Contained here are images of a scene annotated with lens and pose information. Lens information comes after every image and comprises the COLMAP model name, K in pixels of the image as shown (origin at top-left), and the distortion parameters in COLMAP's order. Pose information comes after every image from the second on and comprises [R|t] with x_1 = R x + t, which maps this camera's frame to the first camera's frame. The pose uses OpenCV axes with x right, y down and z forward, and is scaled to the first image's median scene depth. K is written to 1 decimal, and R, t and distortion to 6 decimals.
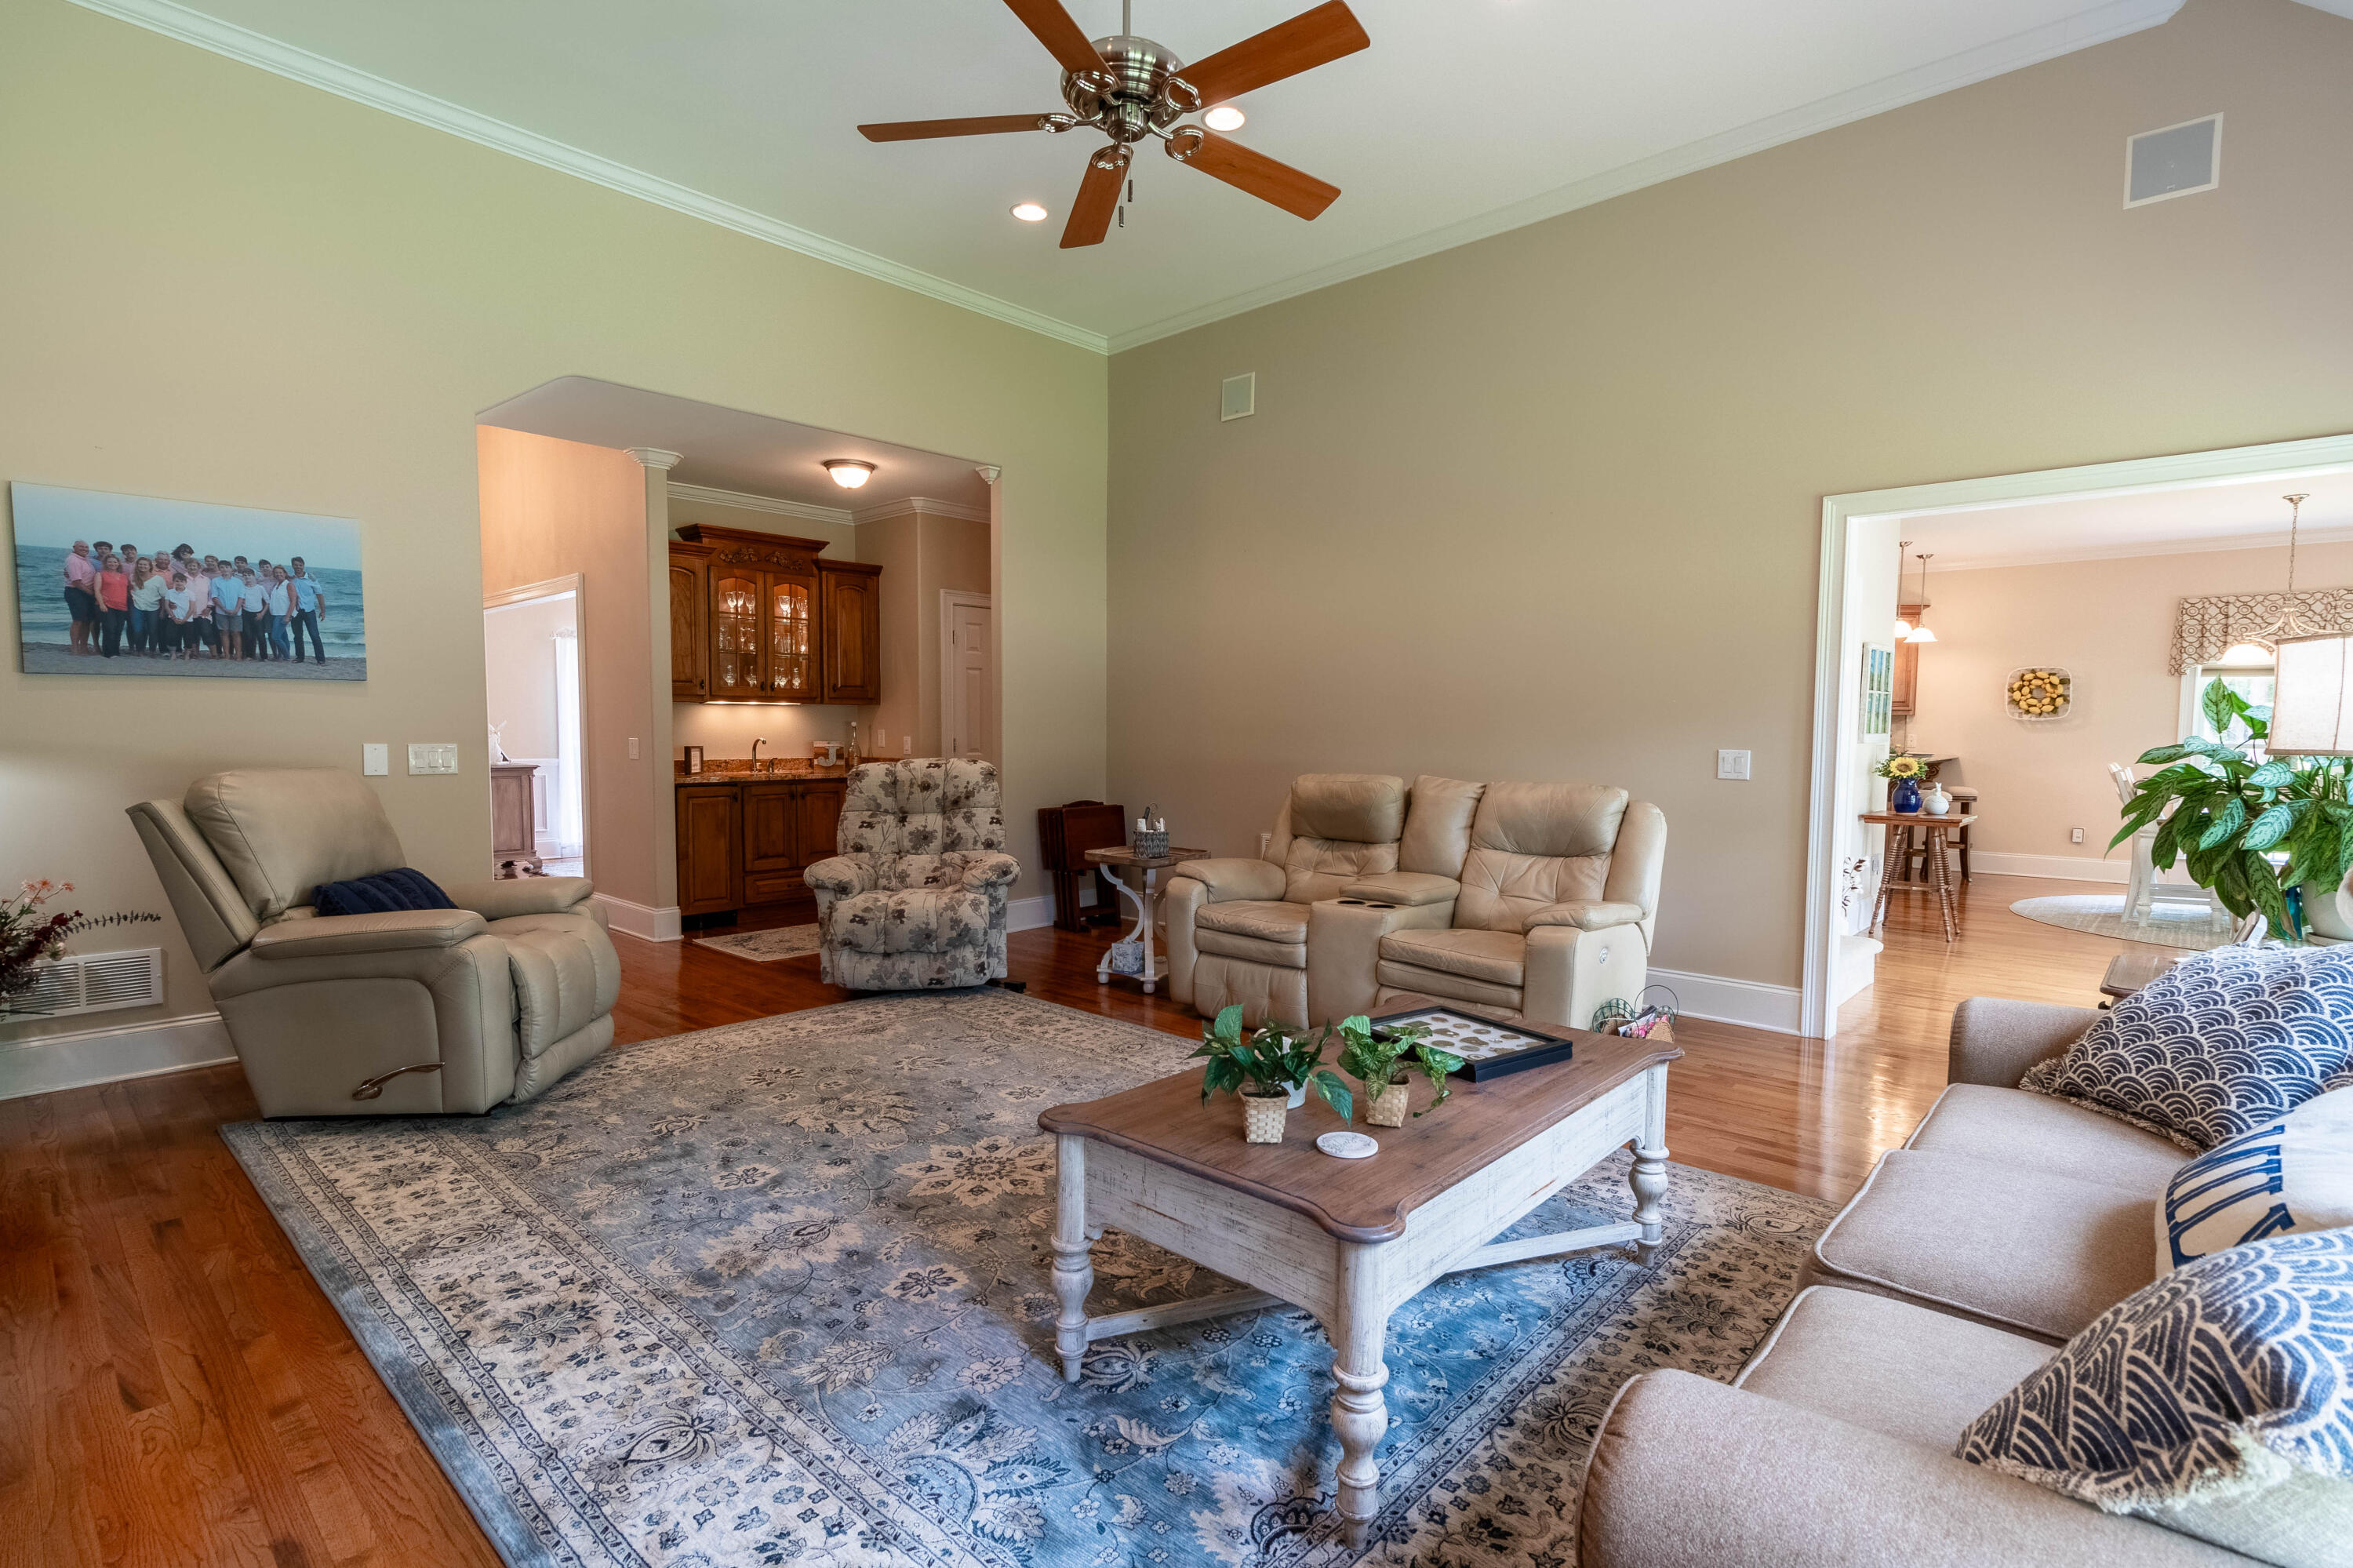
lens RADIAL K [[1125.6, 0, 1174.2], [0, 1125.6, 793.8], [0, 0, 1]] dist [-0.001575, 0.001992]
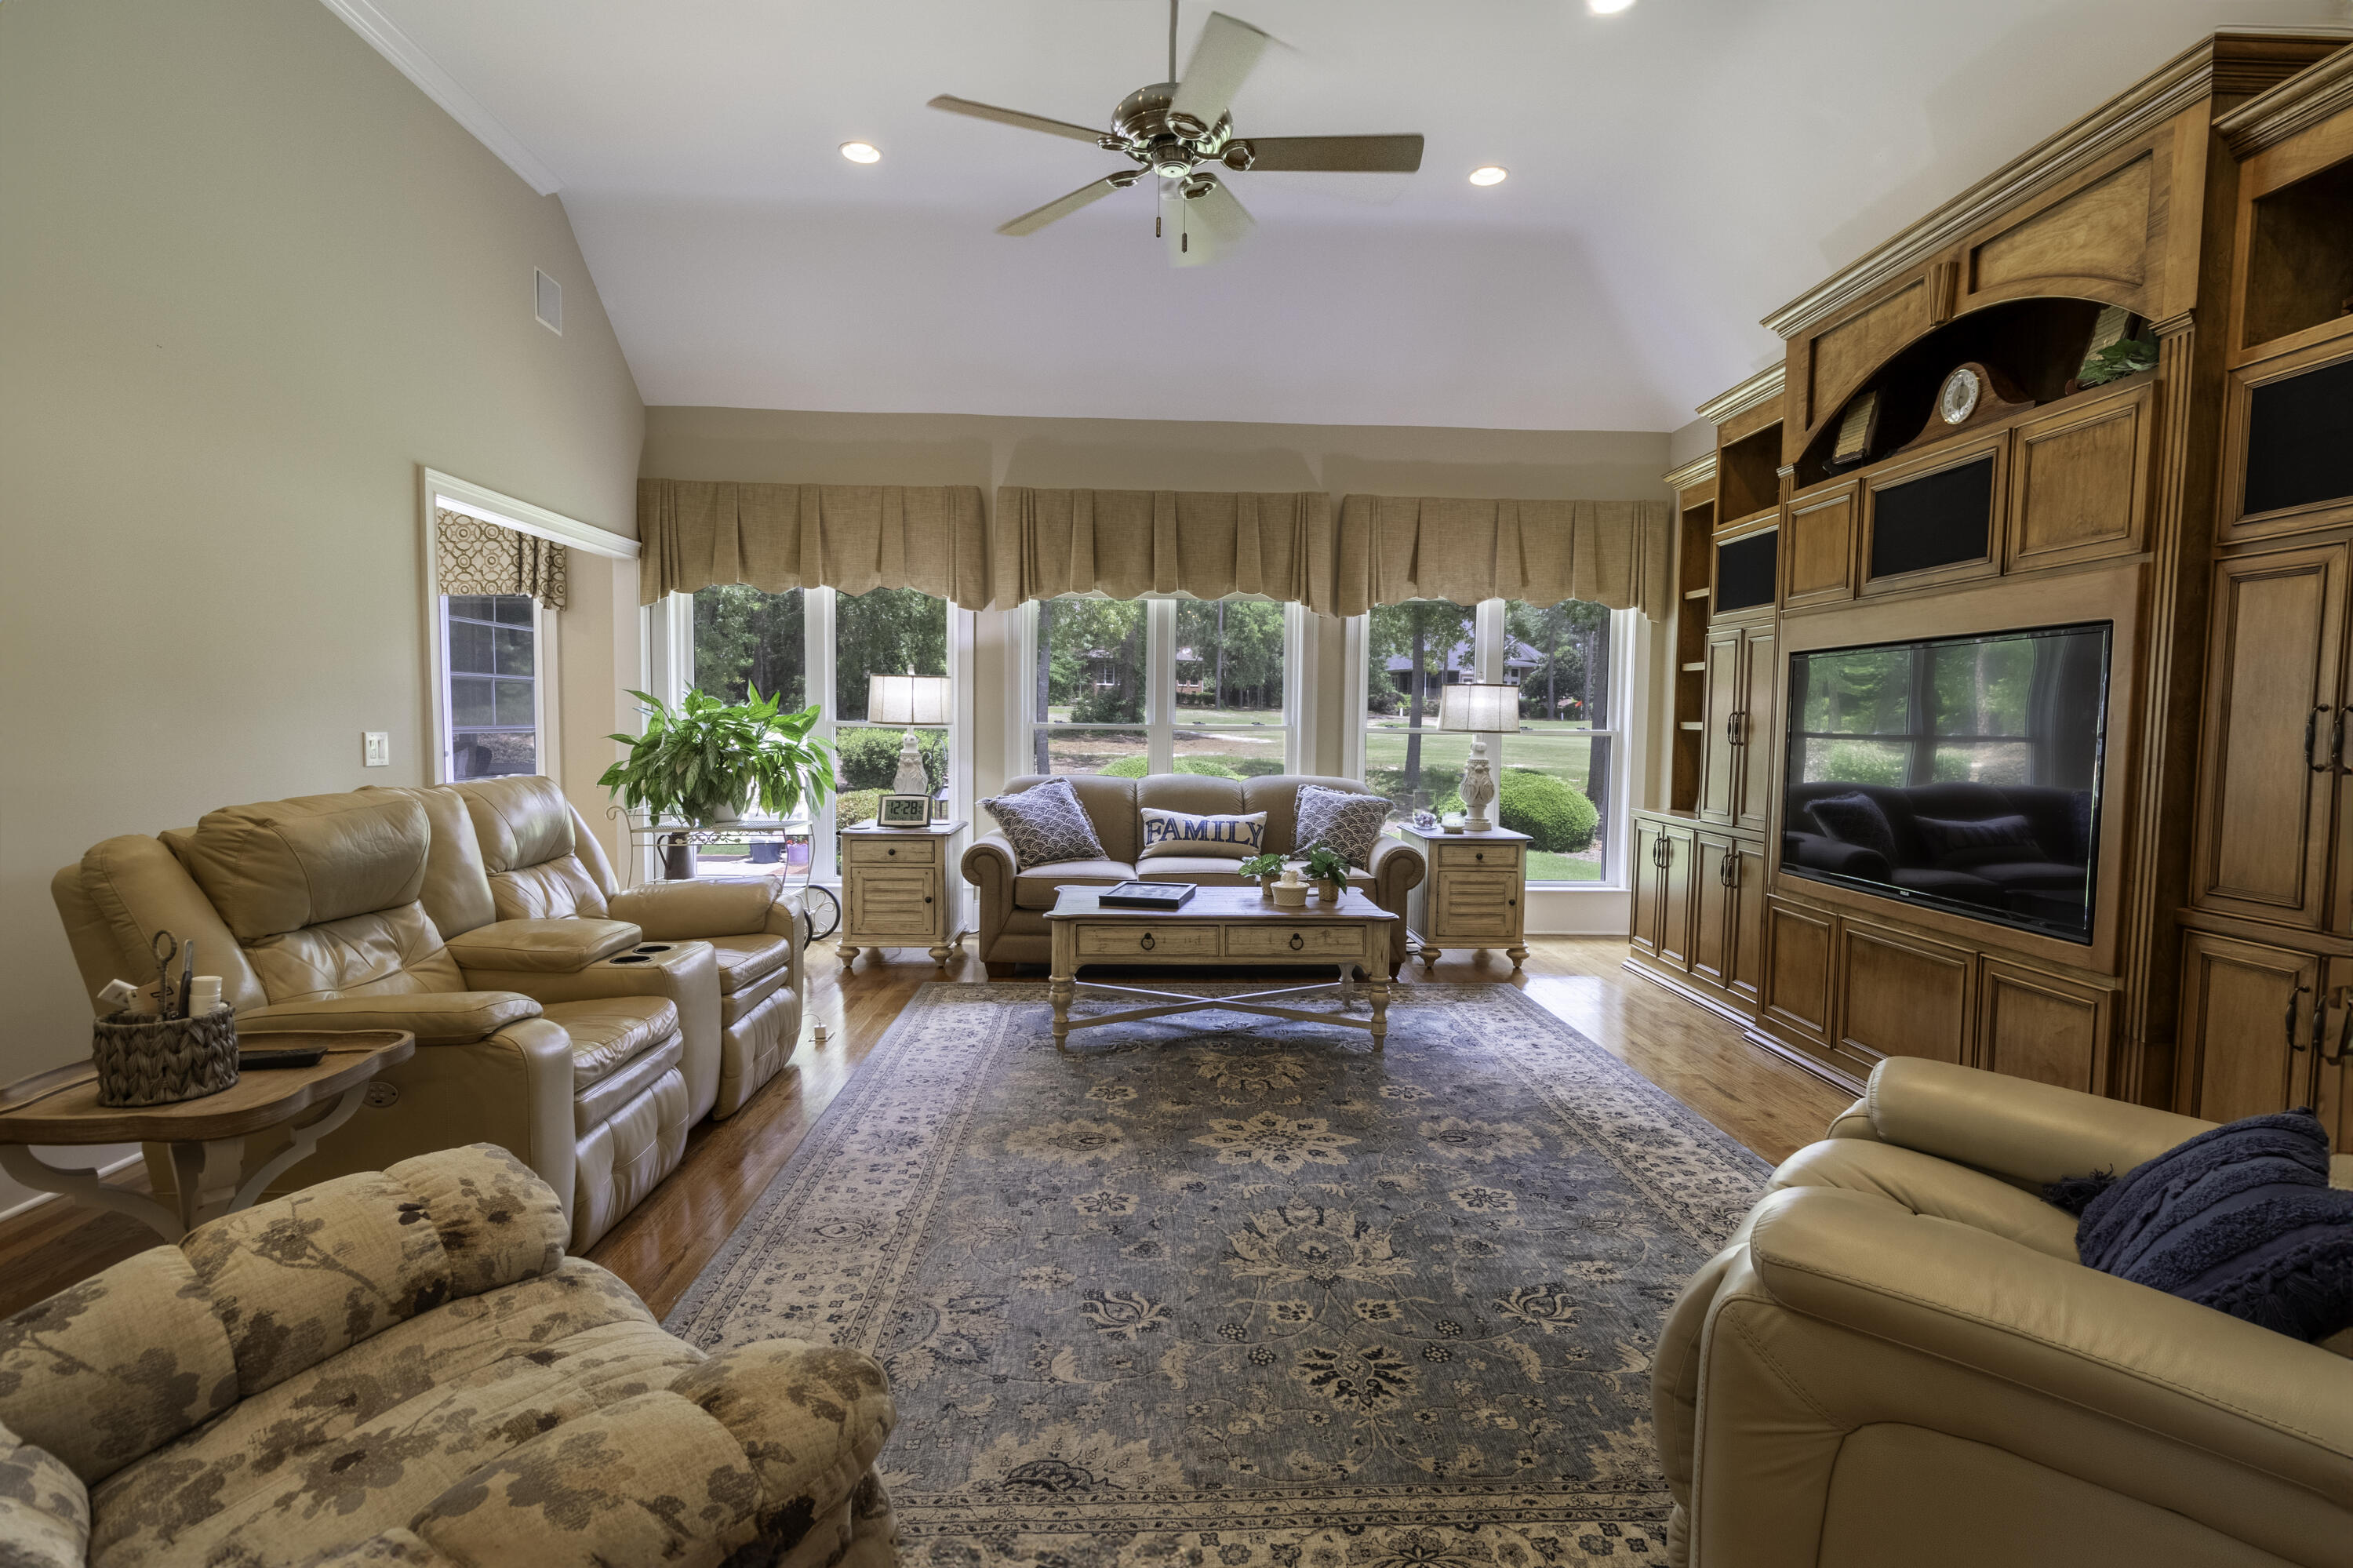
lens RADIAL K [[1125.6, 0, 1198.6], [0, 1125.6, 800.3], [0, 0, 1]] dist [-0.001575, 0.001992]
pose [[-0.723508, -0.064587, 0.687288, -0.638486], [0.024420, 0.992596, 0.118985, -0.086413], [-0.689884, 0.102870, -0.716574, 1.380188]]
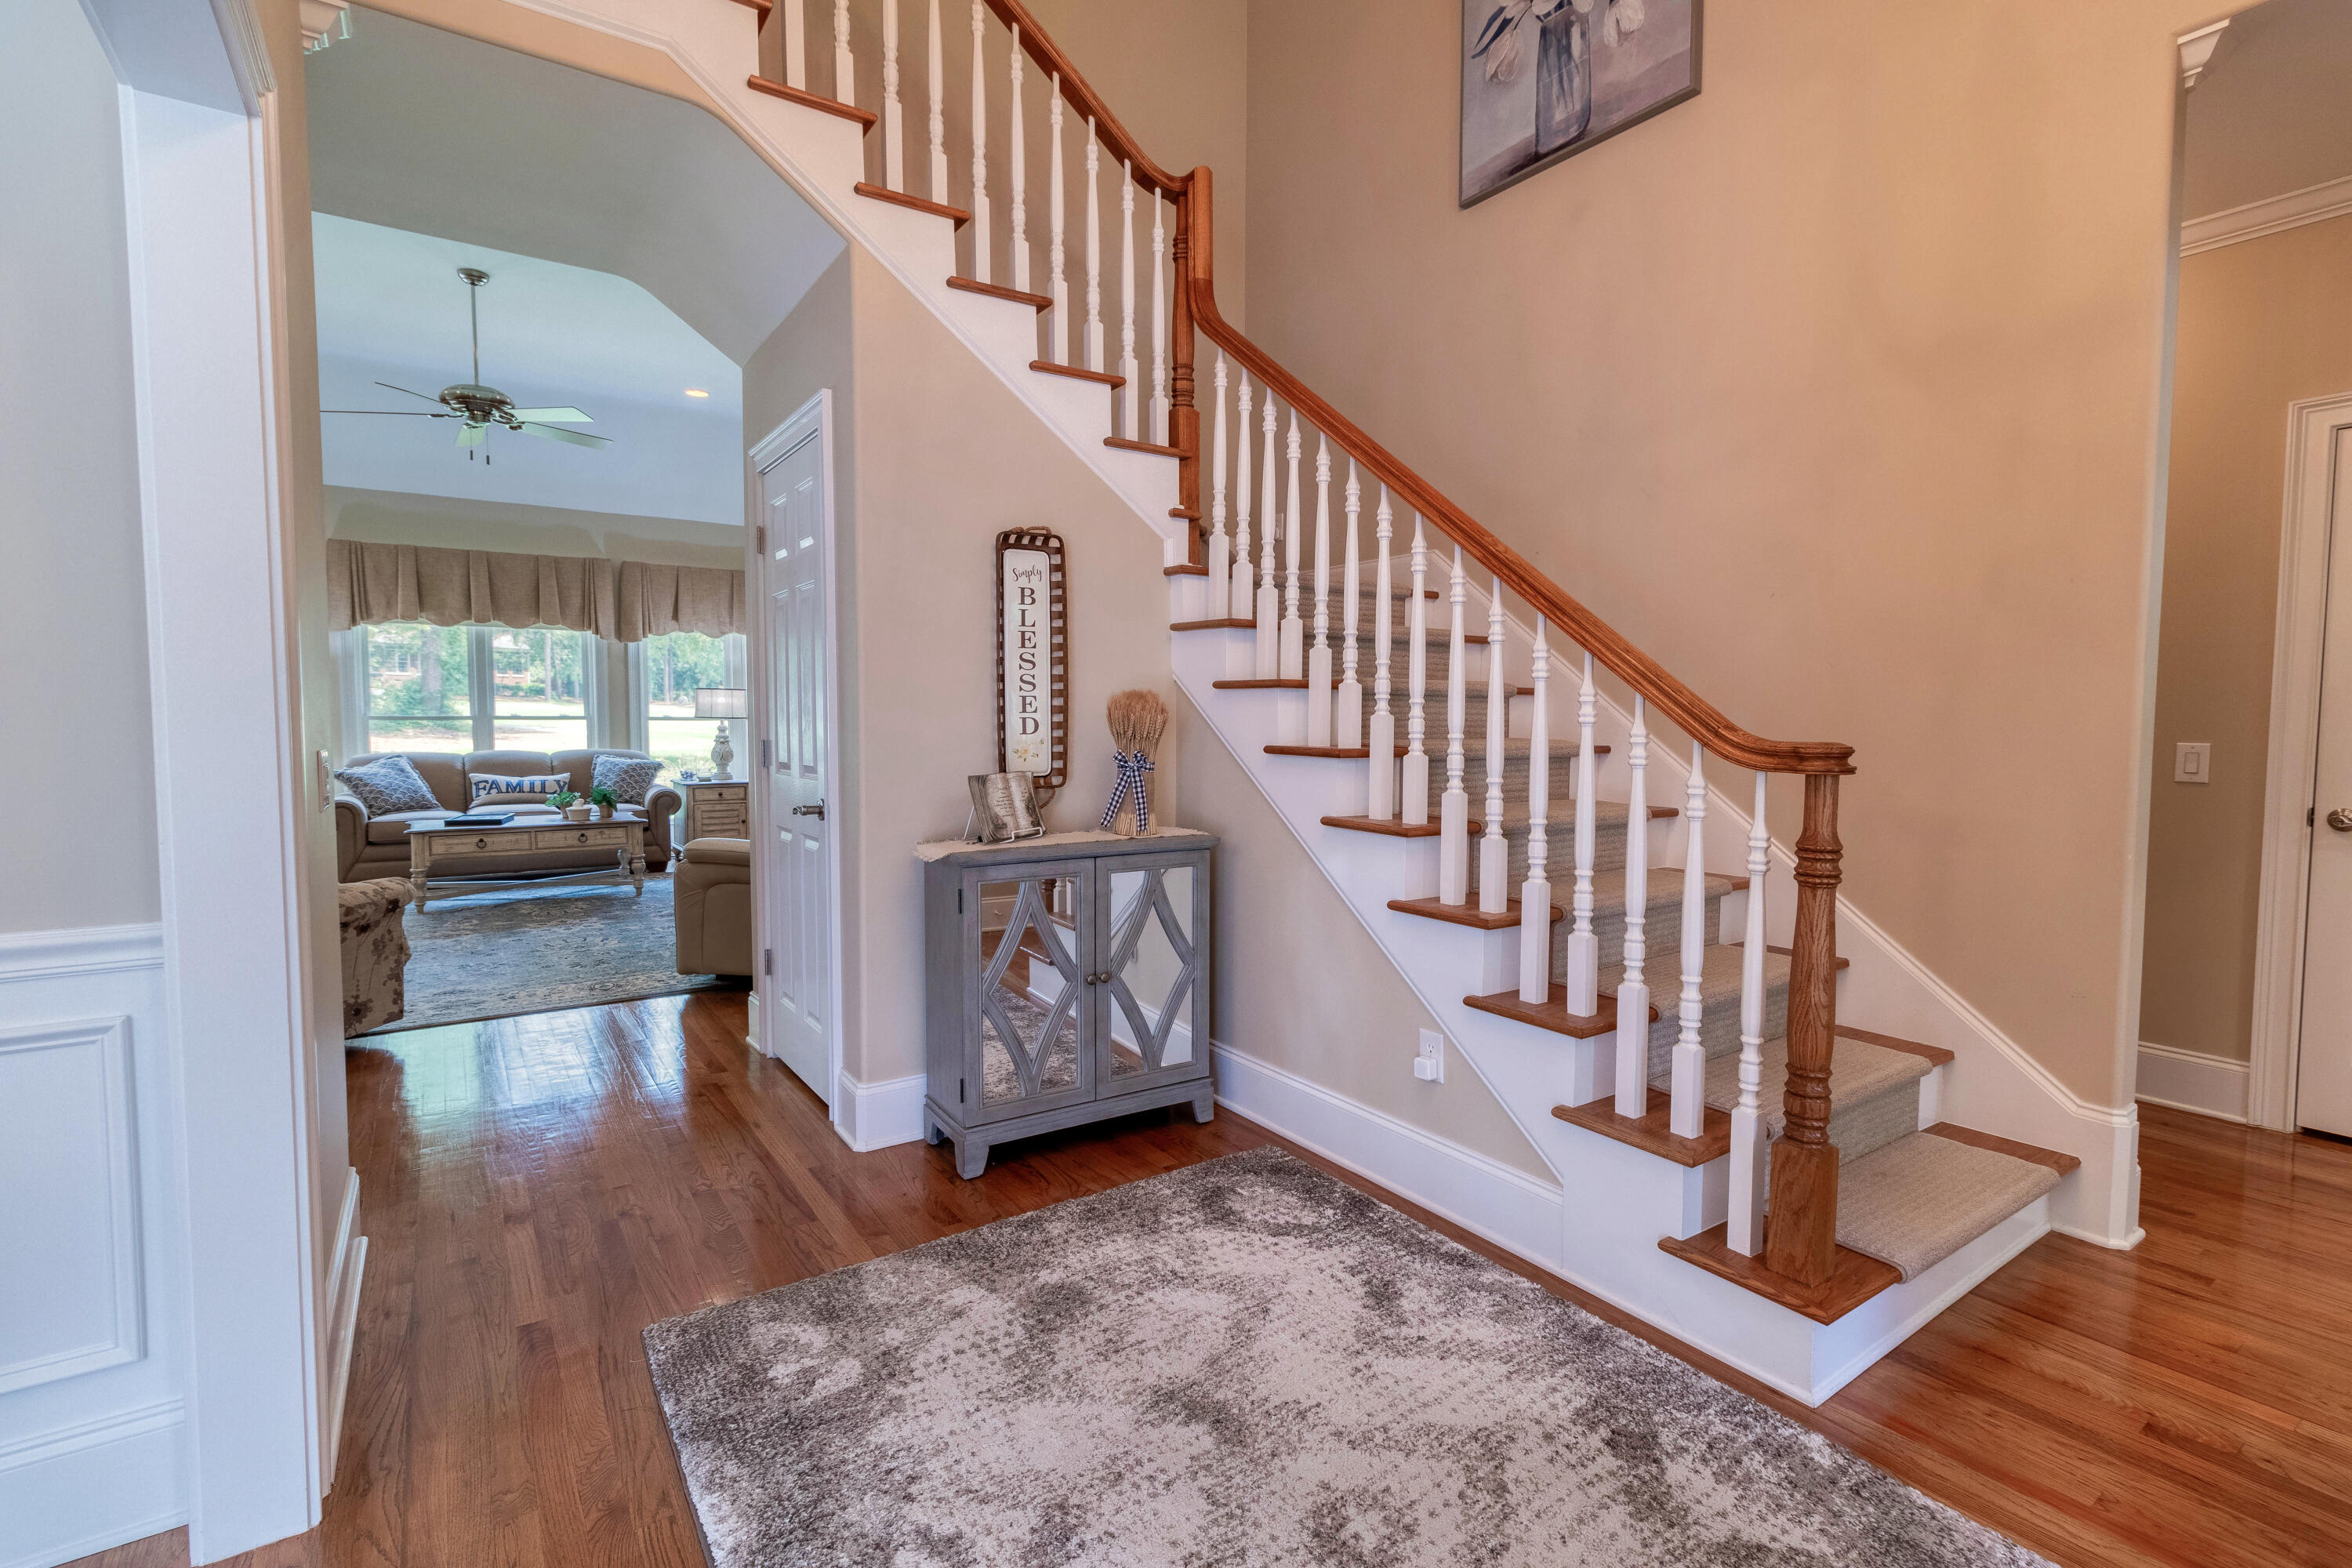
lens RADIAL K [[1081.2, 0, 1205.8], [0, 1081.2, 780.3], [0, 0, 1]] dist [-0.005183, 0.001385]
pose [[-0.979946, -0.021468, 0.198105, -1.330661], [0.002343, 0.992869, 0.119185, -0.129412], [-0.199251, 0.117259, -0.972908, 2.075062]]
